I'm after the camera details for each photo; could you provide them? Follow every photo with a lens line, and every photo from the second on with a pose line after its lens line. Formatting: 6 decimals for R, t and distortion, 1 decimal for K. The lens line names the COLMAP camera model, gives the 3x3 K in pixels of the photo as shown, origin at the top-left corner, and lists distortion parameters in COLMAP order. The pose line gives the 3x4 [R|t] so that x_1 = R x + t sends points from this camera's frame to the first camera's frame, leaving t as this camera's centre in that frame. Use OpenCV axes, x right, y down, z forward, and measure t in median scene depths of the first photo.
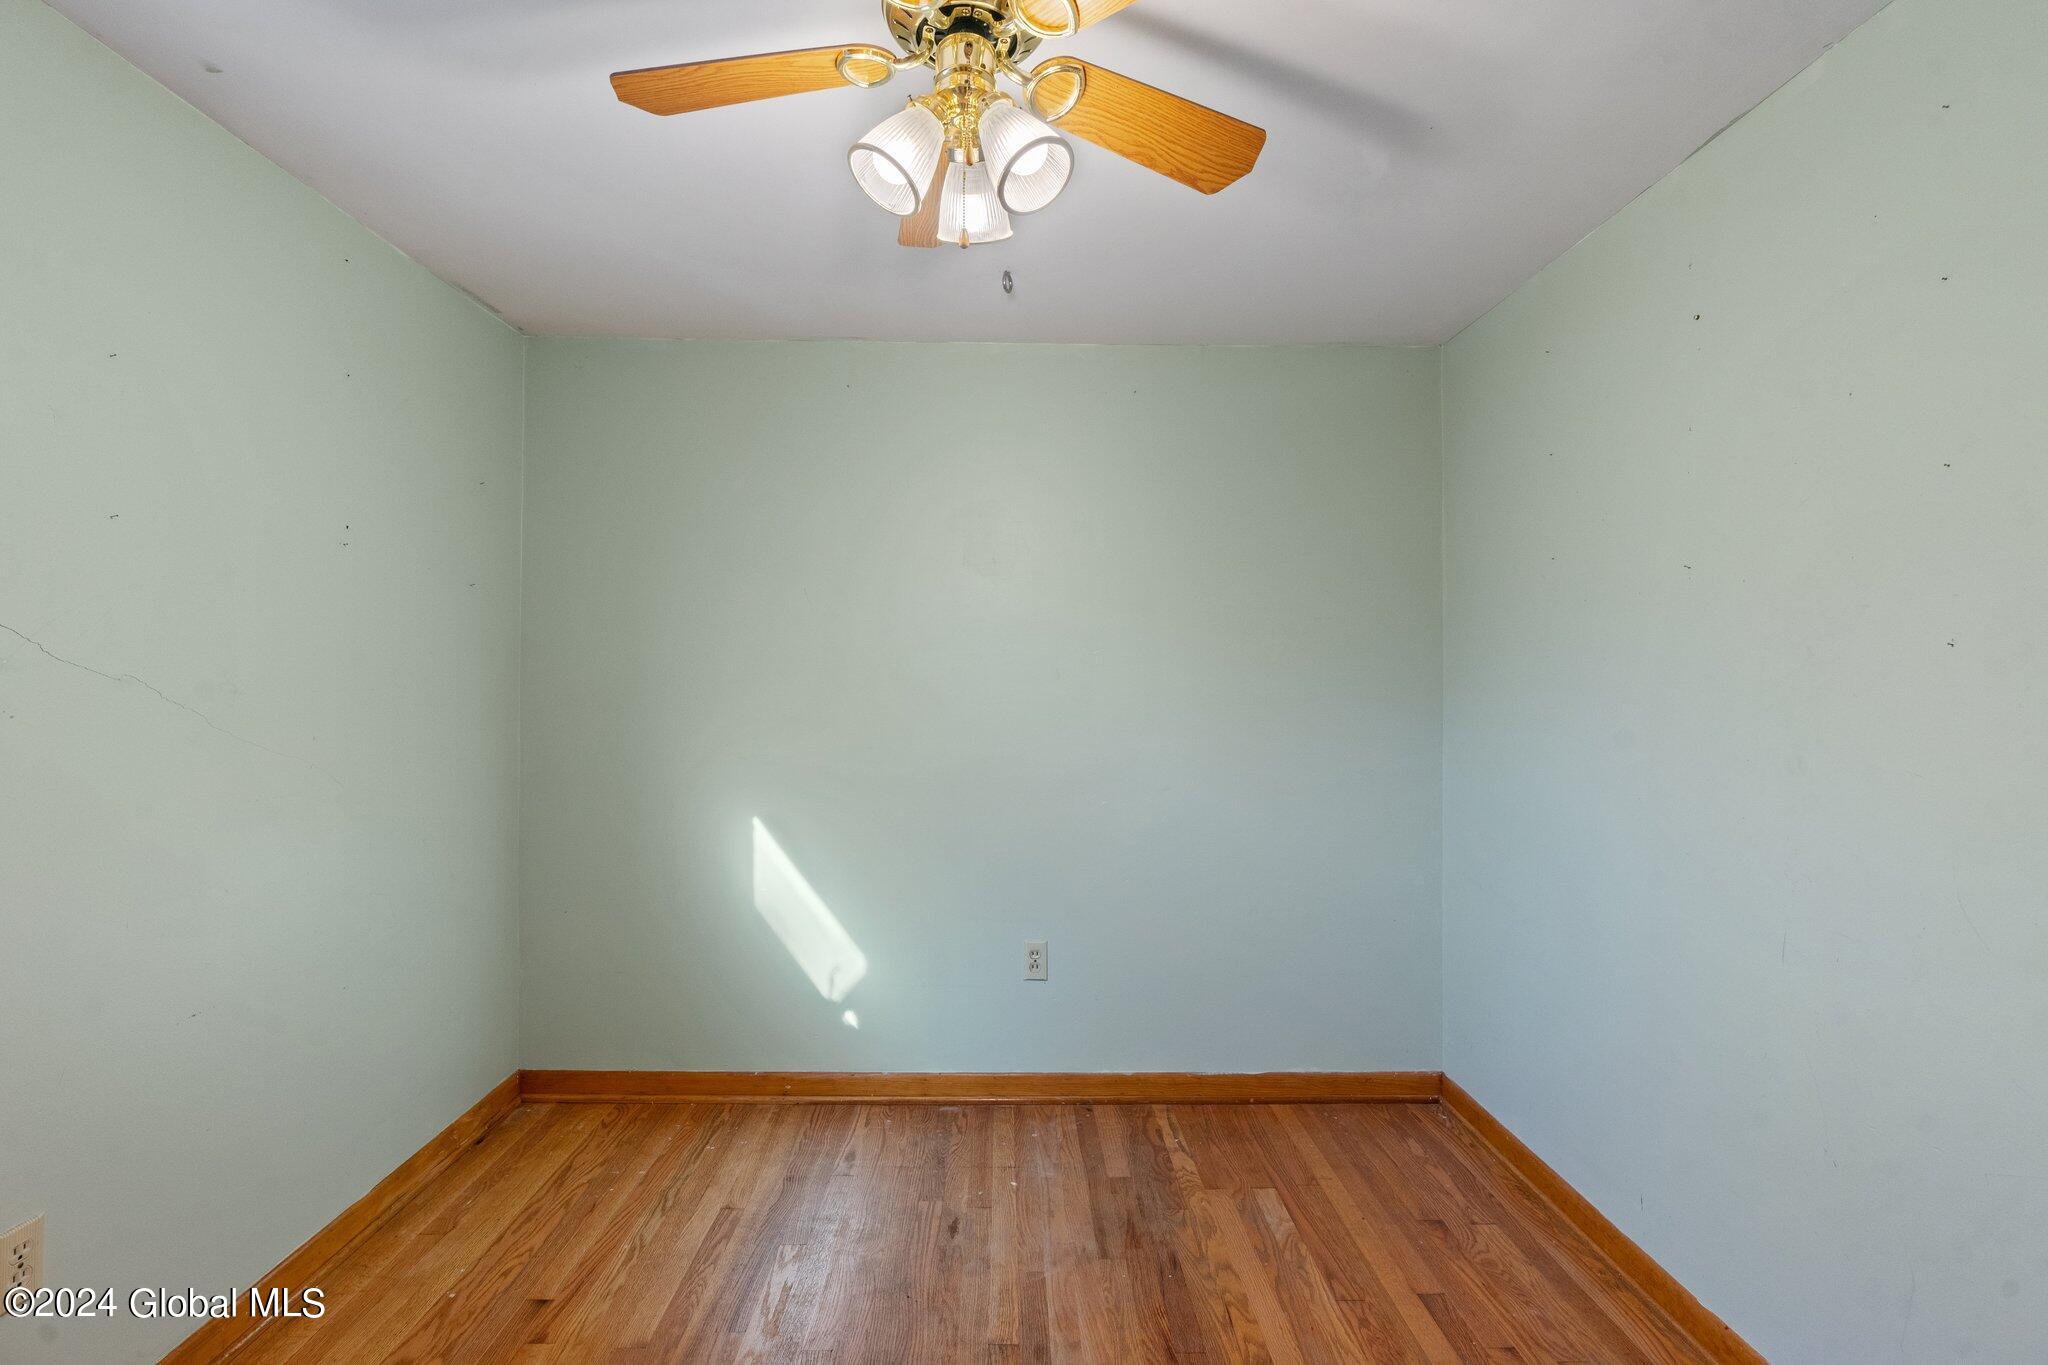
lens RADIAL K [[928.1, 0, 1024.9], [0, 928.1, 674.7], [0, 0, 1]] dist [-0.010274, 0.004042]
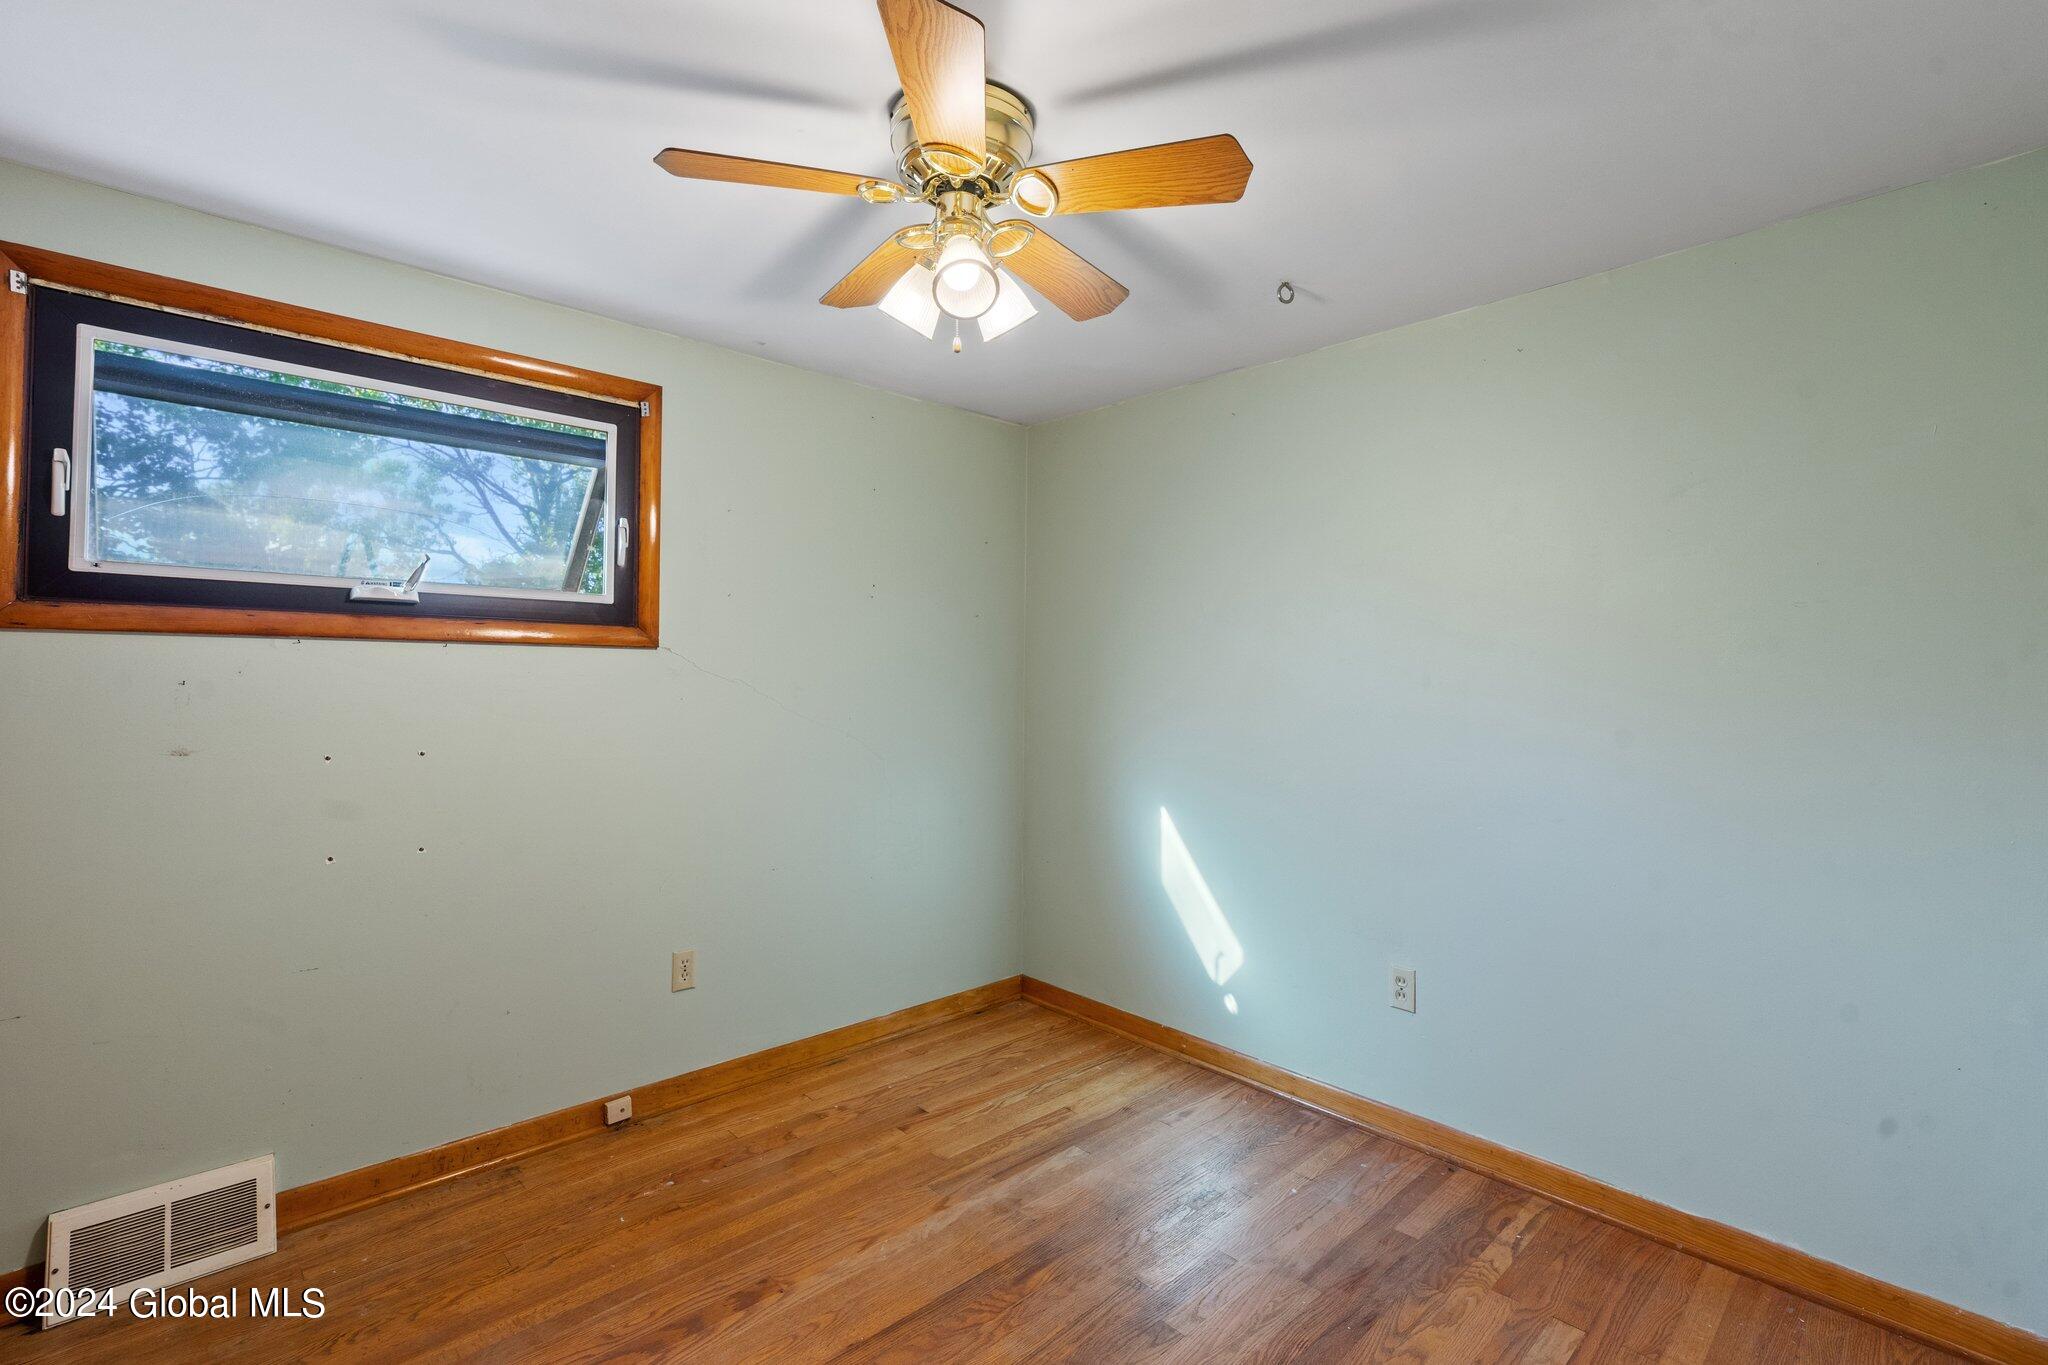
lens RADIAL K [[928.1, 0, 1006.5], [0, 928.1, 671.8], [0, 0, 1]] dist [-0.010274, 0.004042]
pose [[0.661670, -0.004481, -0.749781, 0.490525], [-0.004206, 0.999944, -0.009688, 0.001823], [0.749783, 0.009564, 0.661615, 0.095714]]
